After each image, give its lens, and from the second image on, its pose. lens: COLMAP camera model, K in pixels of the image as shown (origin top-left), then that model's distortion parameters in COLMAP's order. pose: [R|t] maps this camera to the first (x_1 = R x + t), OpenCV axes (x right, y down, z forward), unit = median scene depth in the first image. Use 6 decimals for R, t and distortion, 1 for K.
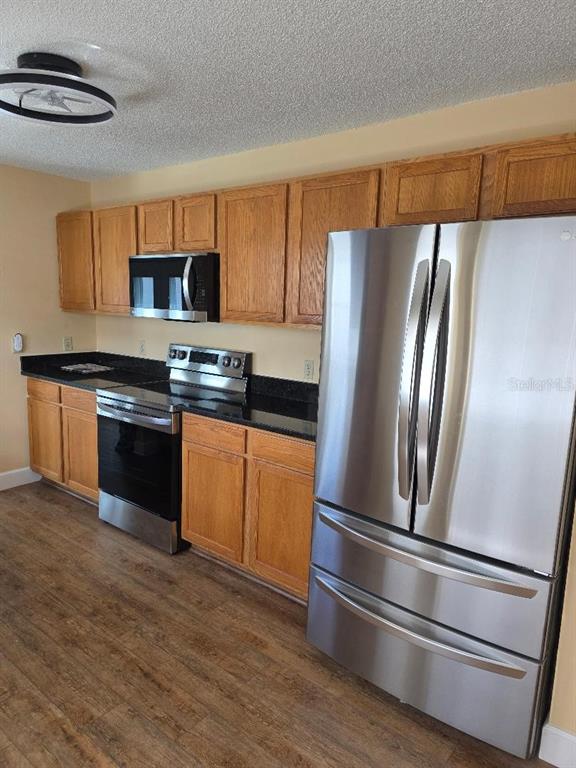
lens RADIAL K [[509.0, 0, 288.0], [0, 509.0, 384.0], [0, 0, 1]] dist [0.049320, -0.057571]
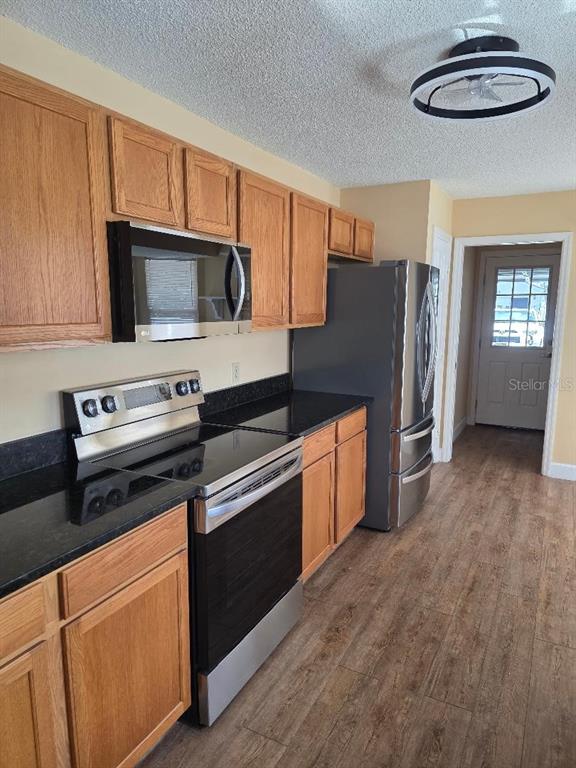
lens RADIAL K [[509.0, 0, 288.0], [0, 509.0, 384.0], [0, 0, 1]] dist [0.049320, -0.057571]
pose [[-0.169874, -0.191946, 0.966592, -1.107587], [0.150603, 0.964269, 0.217953, -0.243604], [-0.973890, 0.182596, -0.134897, 1.246320]]
